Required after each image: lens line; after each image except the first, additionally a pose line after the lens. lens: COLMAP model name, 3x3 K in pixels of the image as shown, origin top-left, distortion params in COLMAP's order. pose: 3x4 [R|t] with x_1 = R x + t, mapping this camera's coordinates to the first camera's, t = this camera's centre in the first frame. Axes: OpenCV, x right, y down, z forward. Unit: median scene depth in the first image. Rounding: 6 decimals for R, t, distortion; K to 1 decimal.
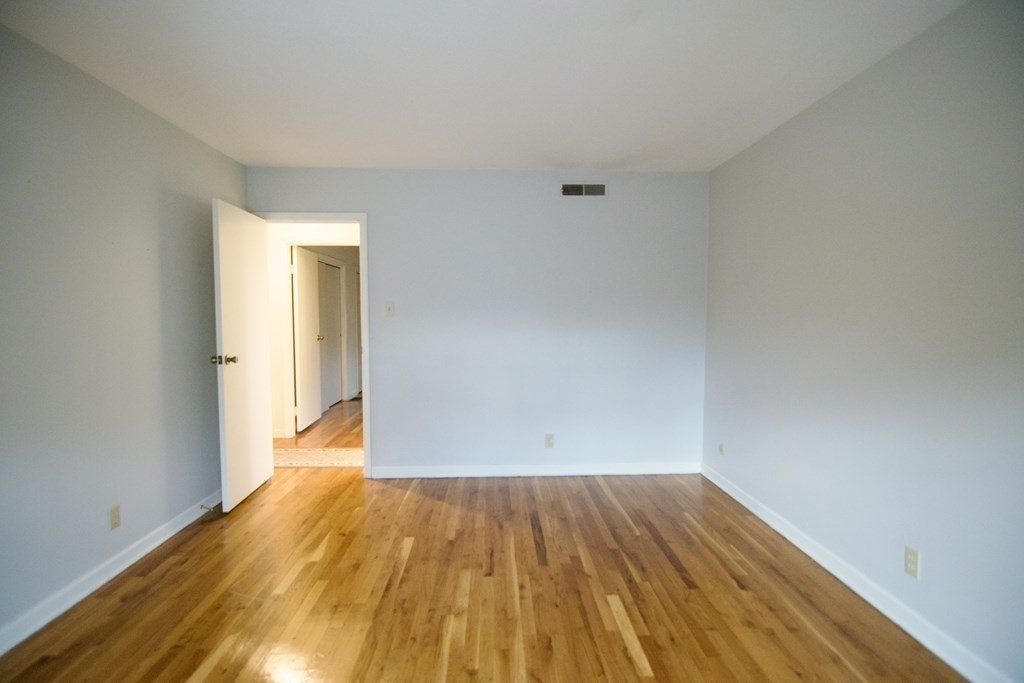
lens RADIAL K [[494.3, 0, 509.8], [0, 494.3, 339.7], [0, 0, 1]] dist [-0.000423, -0.013179]
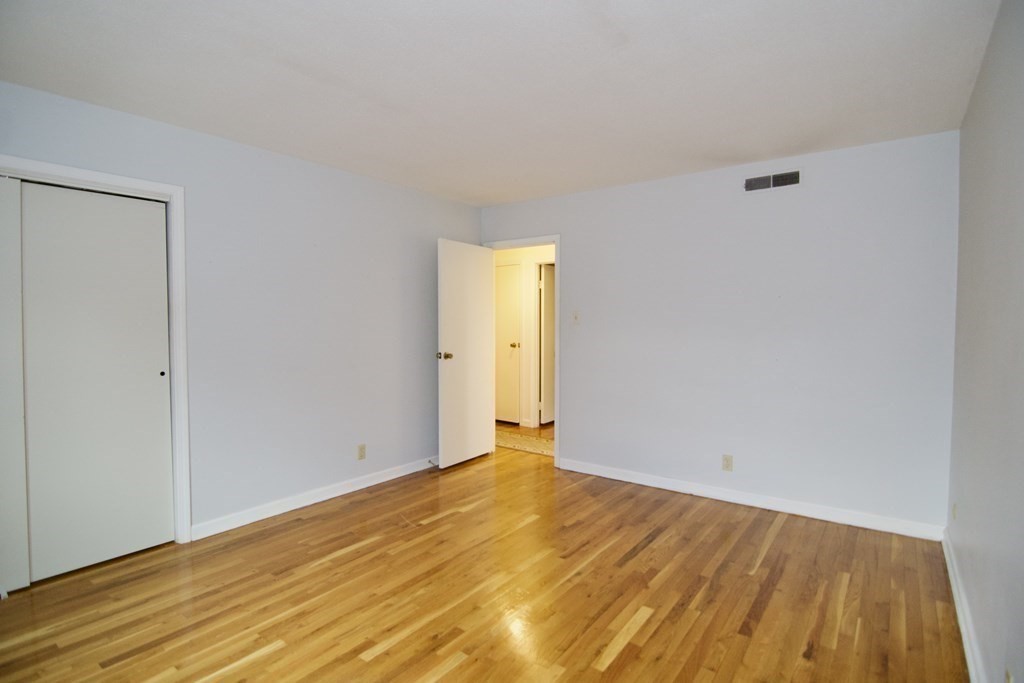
lens RADIAL K [[514.9, 0, 509.4], [0, 514.9, 338.4], [0, 0, 1]] dist [0.000305, -0.016072]
pose [[0.776174, 0.021059, -0.630167, 0.491163], [-0.035613, 0.999311, -0.010470, 0.001467], [0.629512, 0.030568, 0.776389, 0.010746]]
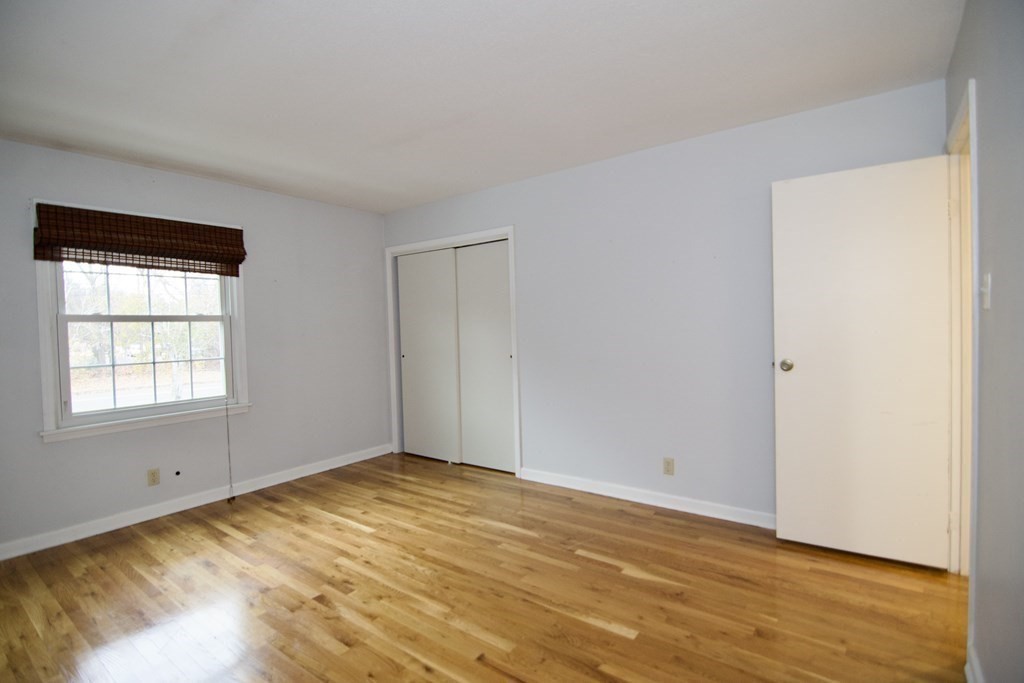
lens RADIAL K [[494.3, 0, 509.8], [0, 494.3, 339.7], [0, 0, 1]] dist [-0.000423, -0.013179]
pose [[-0.630928, 0.046457, -0.774449, 0.424231], [-0.012241, 0.997485, 0.069809, -0.062586], [0.775745, 0.053524, -0.628773, 1.262711]]
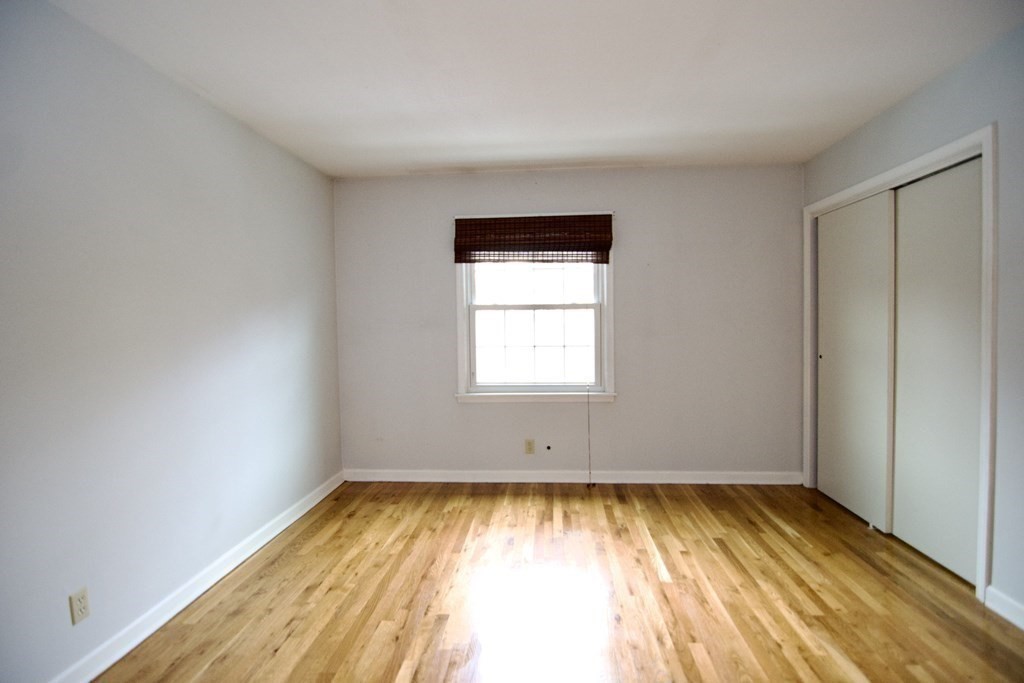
lens RADIAL K [[497.7, 0, 509.9], [0, 497.7, 339.1], [0, 0, 1]] dist [-0.000857, -0.014568]
pose [[-0.993407, 0.017268, 0.113335, -0.038581], [0.027879, 0.995301, 0.092724, -0.060573], [-0.111201, 0.095272, -0.989221, 1.198438]]
